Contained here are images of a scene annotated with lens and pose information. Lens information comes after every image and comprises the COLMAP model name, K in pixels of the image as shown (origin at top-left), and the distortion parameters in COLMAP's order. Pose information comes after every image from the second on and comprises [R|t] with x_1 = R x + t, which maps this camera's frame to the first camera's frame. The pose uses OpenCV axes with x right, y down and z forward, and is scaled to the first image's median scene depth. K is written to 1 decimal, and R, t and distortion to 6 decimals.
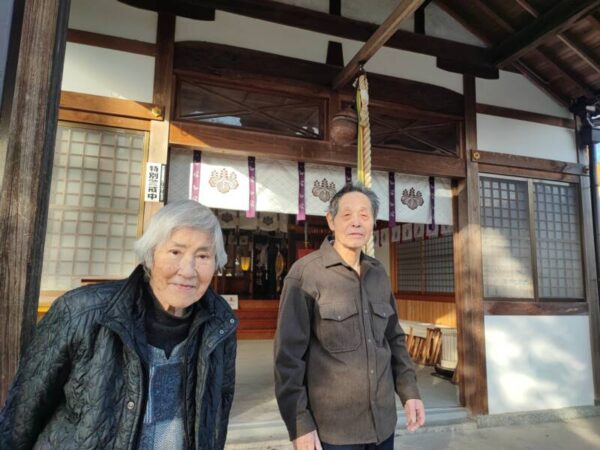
lens RADIAL K [[435.2, 0, 297.2], [0, 435.2, 223.0], [0, 0, 1]] dist [0.038802, -0.044850]
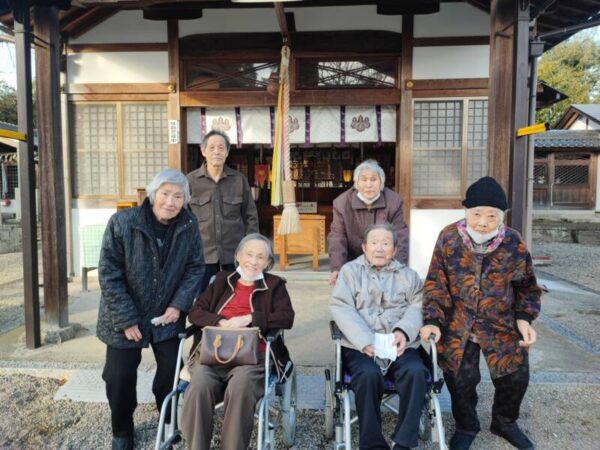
lens RADIAL K [[435.2, 0, 295.7], [0, 435.2, 223.2], [0, 0, 1]] dist [0.038802, -0.044850]
pose [[0.930911, 0.000634, -0.365245, 0.562906], [0.072320, 0.979880, 0.186023, -0.020783], [0.358014, -0.199585, 0.912136, -0.341806]]
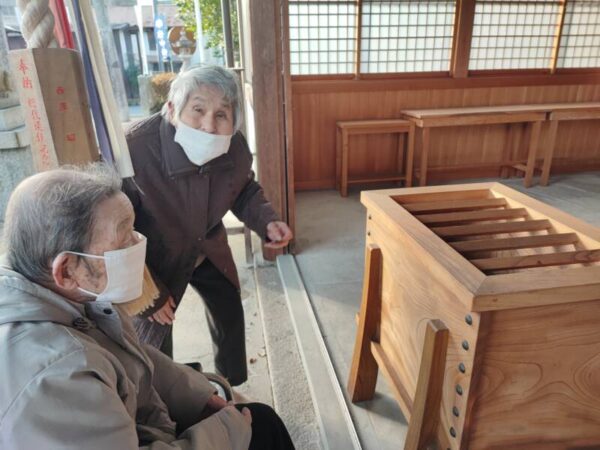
lens RADIAL K [[435.2, 0, 303.7], [0, 435.2, 226.0], [0, 0, 1]] dist [0.038802, -0.044850]
pose [[0.123365, -0.397782, 0.909148, -0.484916], [-0.124741, 0.902664, 0.411871, 0.196846], [-0.984490, -0.164218, 0.061738, 1.740678]]
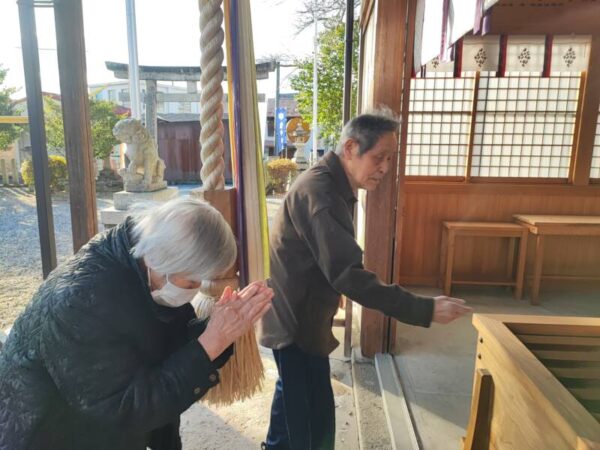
lens RADIAL K [[435.2, 0, 301.0], [0, 435.2, 226.5], [0, 0, 1]] dist [0.038802, -0.044850]
pose [[0.355034, -0.211982, 0.910502, -0.510852], [-0.136452, 0.951771, 0.274797, 0.164587], [-0.924841, -0.221802, 0.308986, 1.755748]]
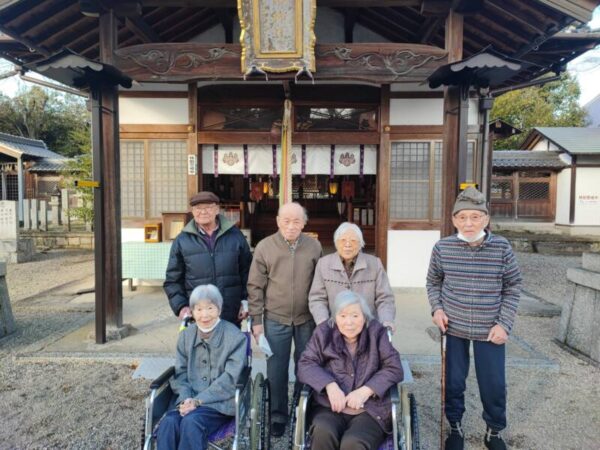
lens RADIAL K [[435.2, 0, 294.8], [0, 435.2, 224.3], [0, 0, 1]] dist [0.038802, -0.044850]
pose [[0.942867, 0.002447, -0.333160, 0.614440], [0.062818, 0.980732, 0.184984, -0.129291], [0.327193, -0.195344, 0.924546, -0.593772]]
